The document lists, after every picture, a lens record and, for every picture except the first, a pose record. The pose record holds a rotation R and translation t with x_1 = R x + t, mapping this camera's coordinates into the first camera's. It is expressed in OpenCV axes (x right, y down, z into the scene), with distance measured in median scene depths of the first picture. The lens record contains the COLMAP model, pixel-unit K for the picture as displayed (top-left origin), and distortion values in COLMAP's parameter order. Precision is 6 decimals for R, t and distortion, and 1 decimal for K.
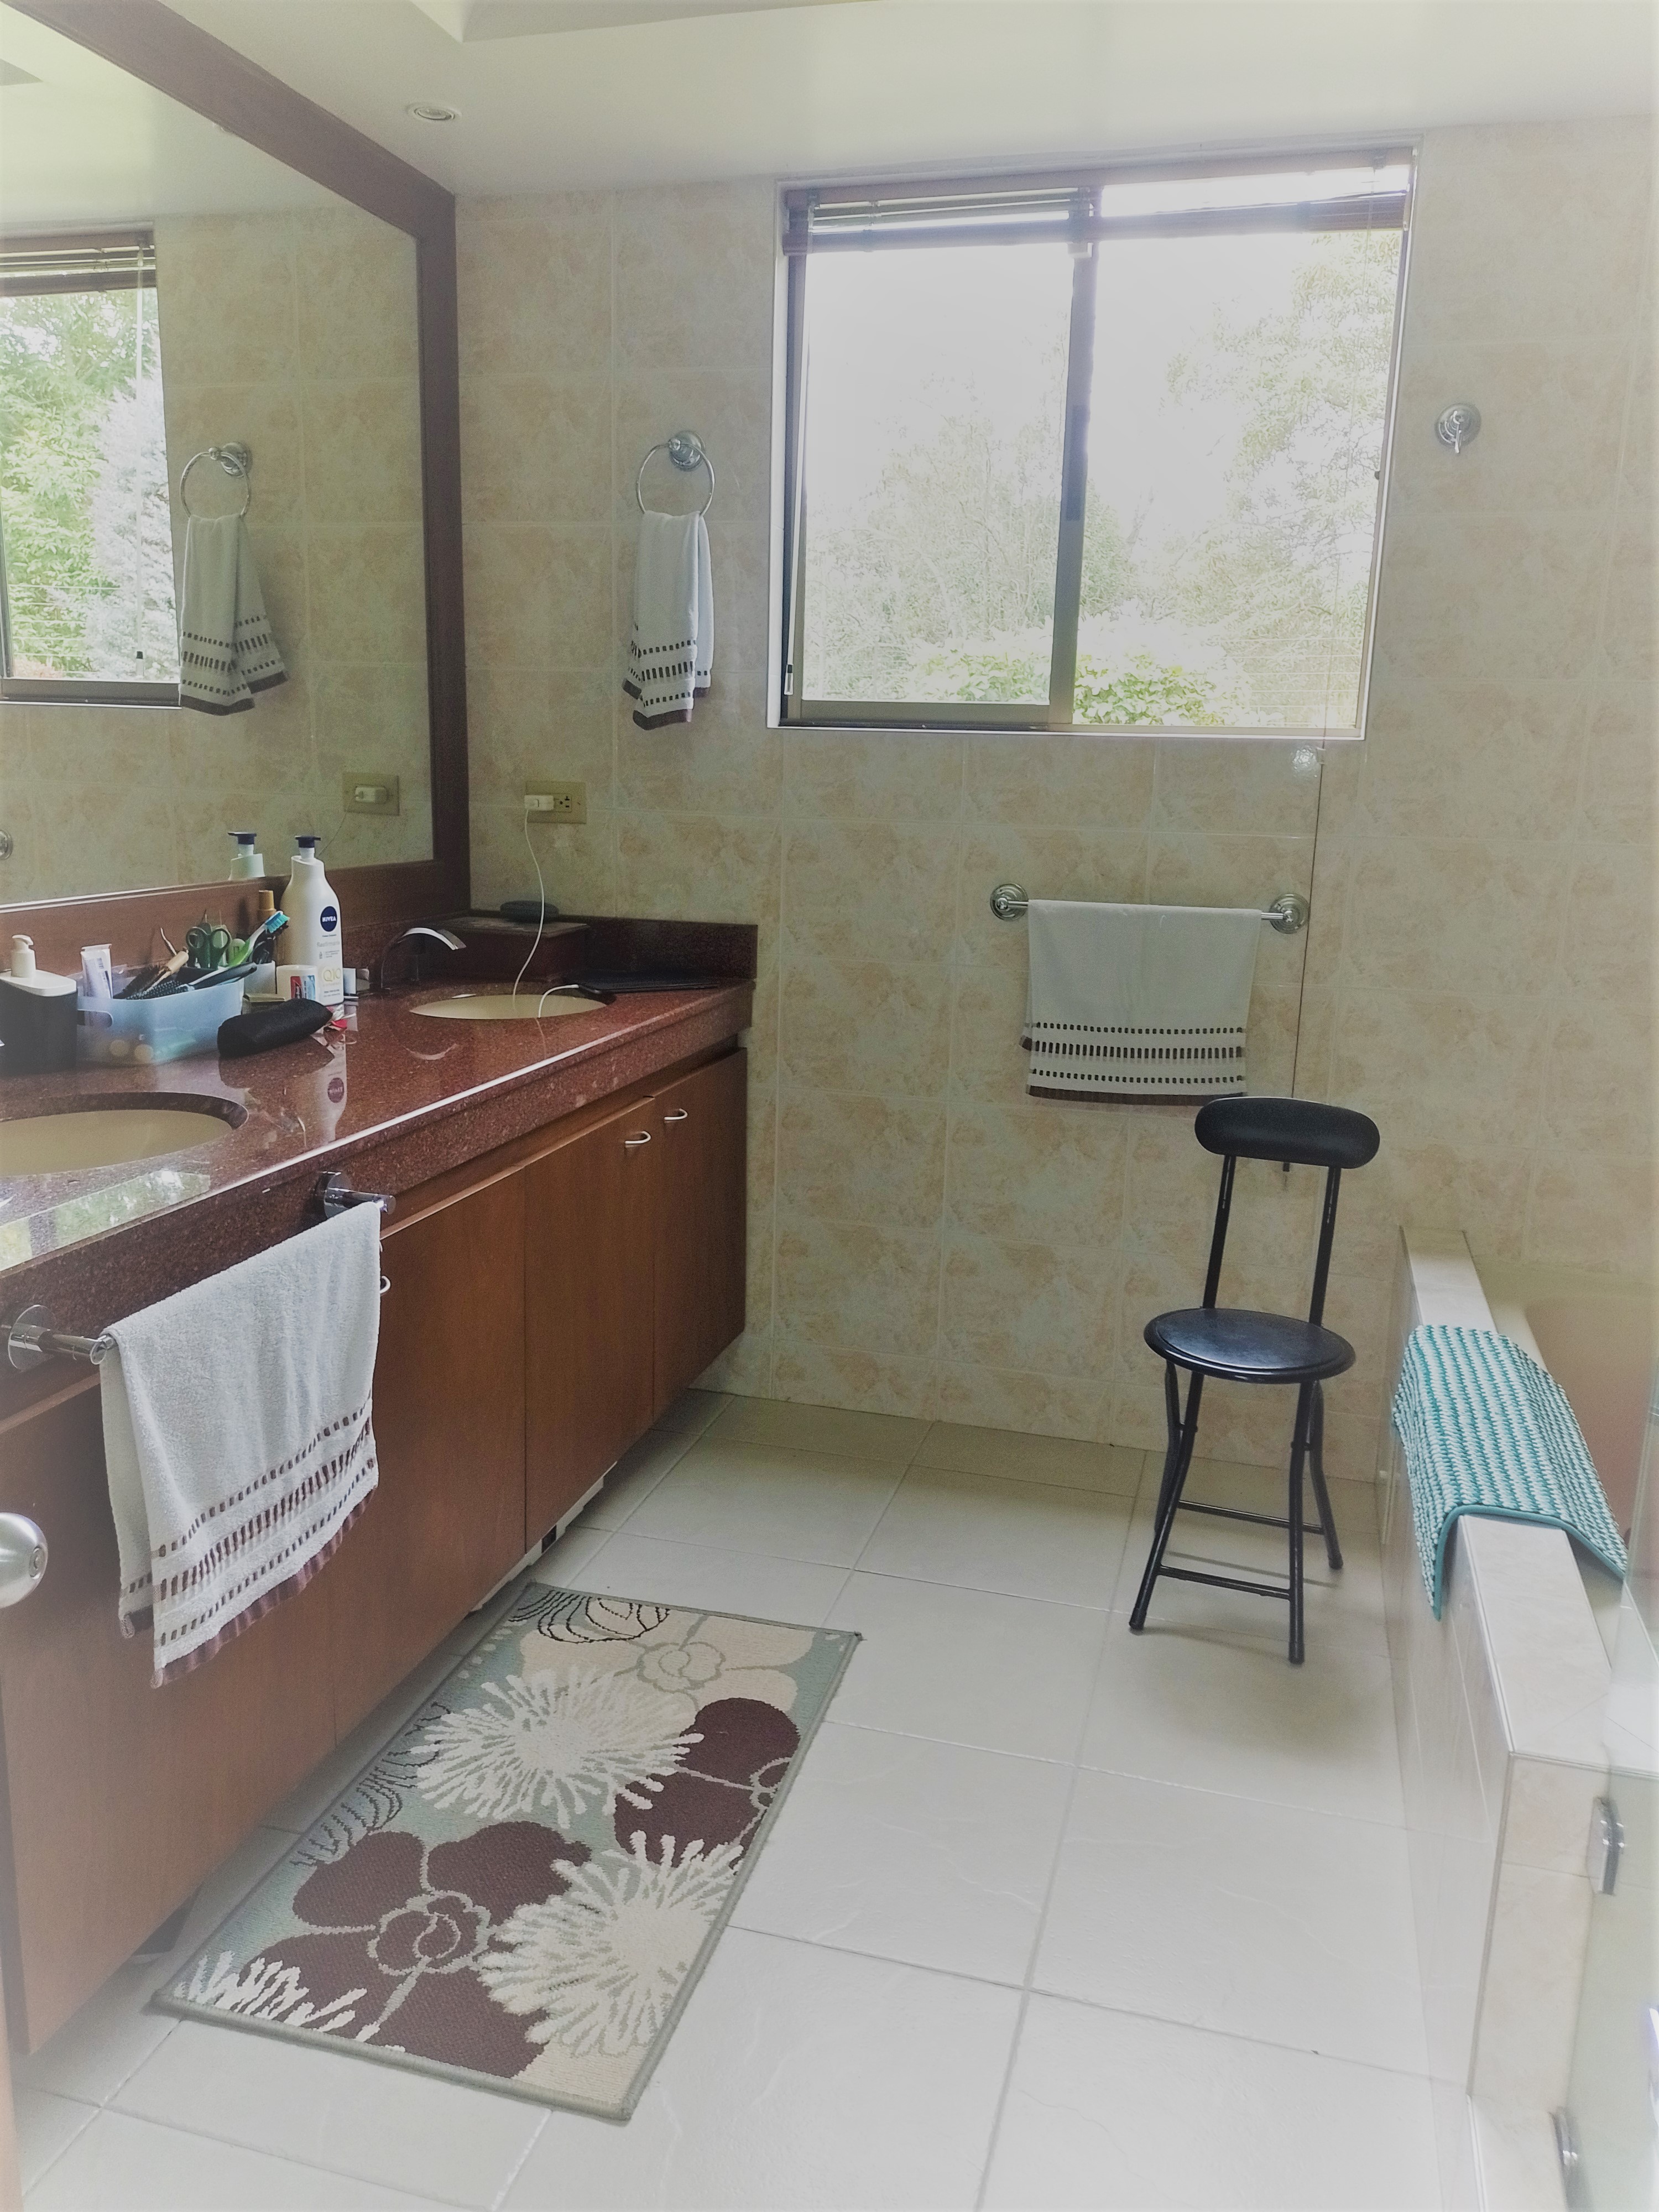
lens RADIAL K [[1643.6, 0, 829.8], [0, 1643.6, 1123.1], [0, 0, 1]] dist [0.039482, -0.042393]
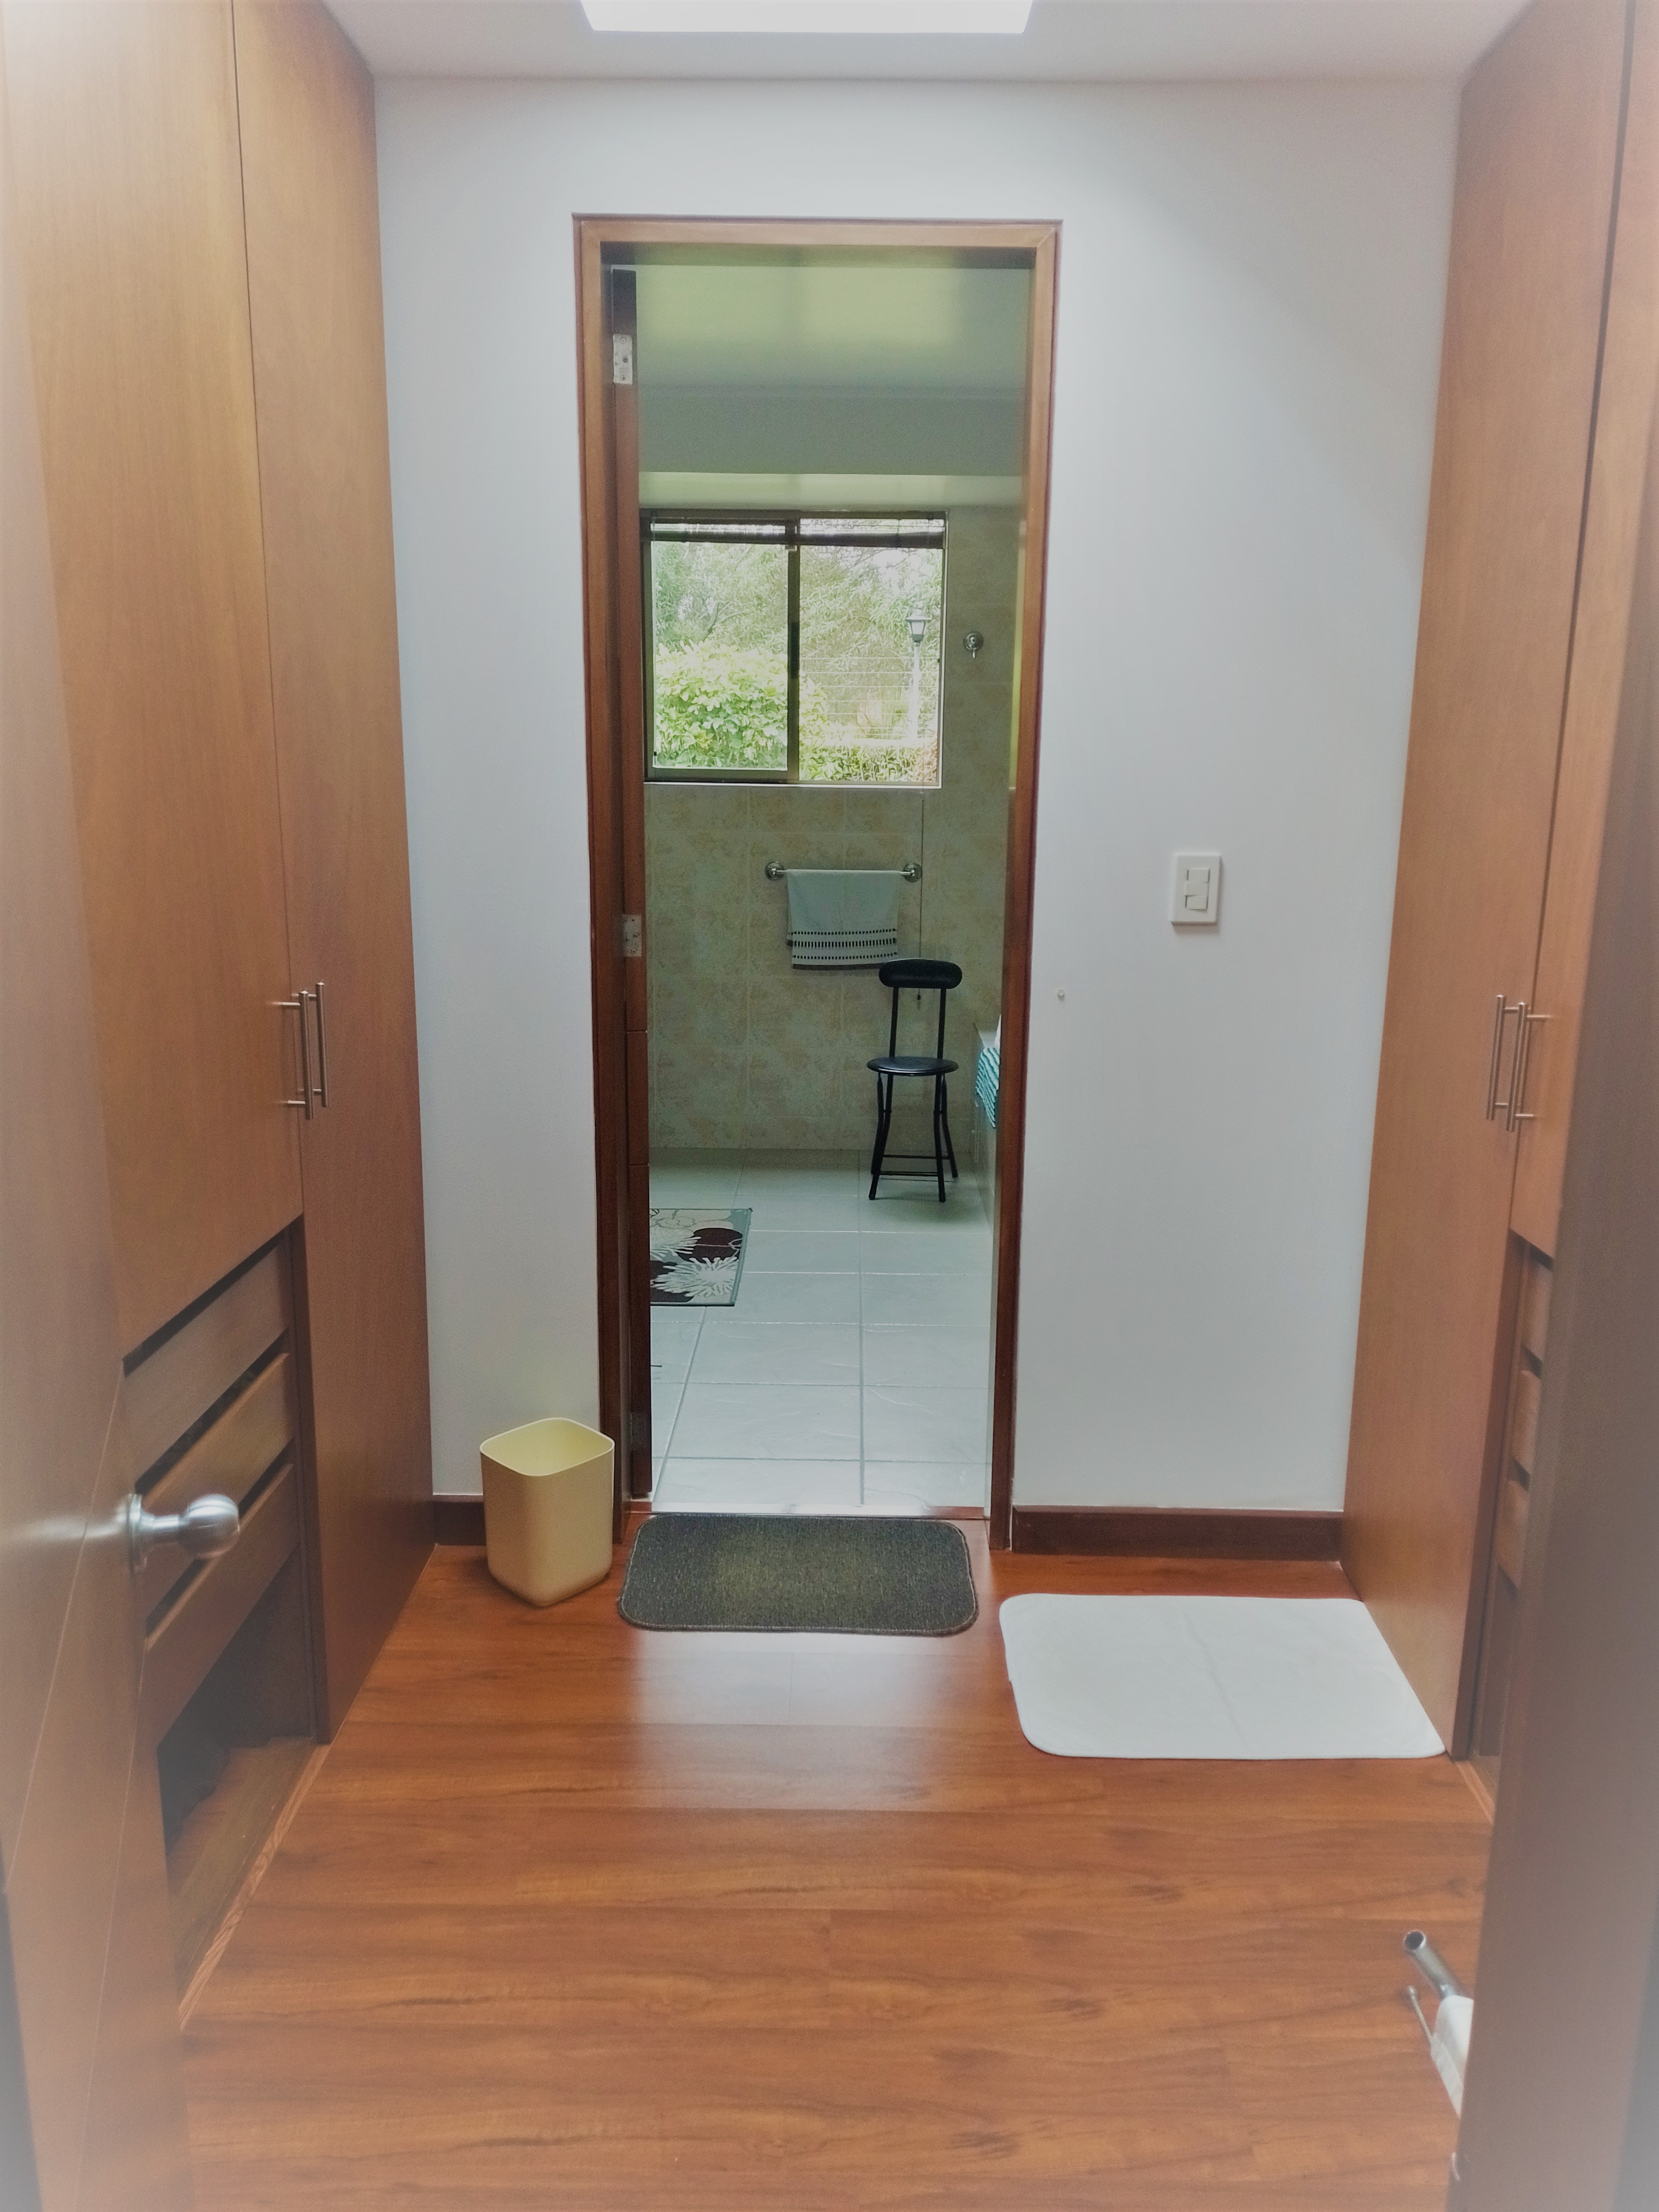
lens RADIAL K [[1643.6, 0, 836.7], [0, 1643.6, 1098.9], [0, 0, 1]] dist [0.039482, -0.042393]
pose [[0.965218, -0.065831, 0.253024, -0.354544], [0.067072, 0.997741, 0.003730, 0.142035], [-0.252698, 0.013370, 0.967453, -0.968669]]
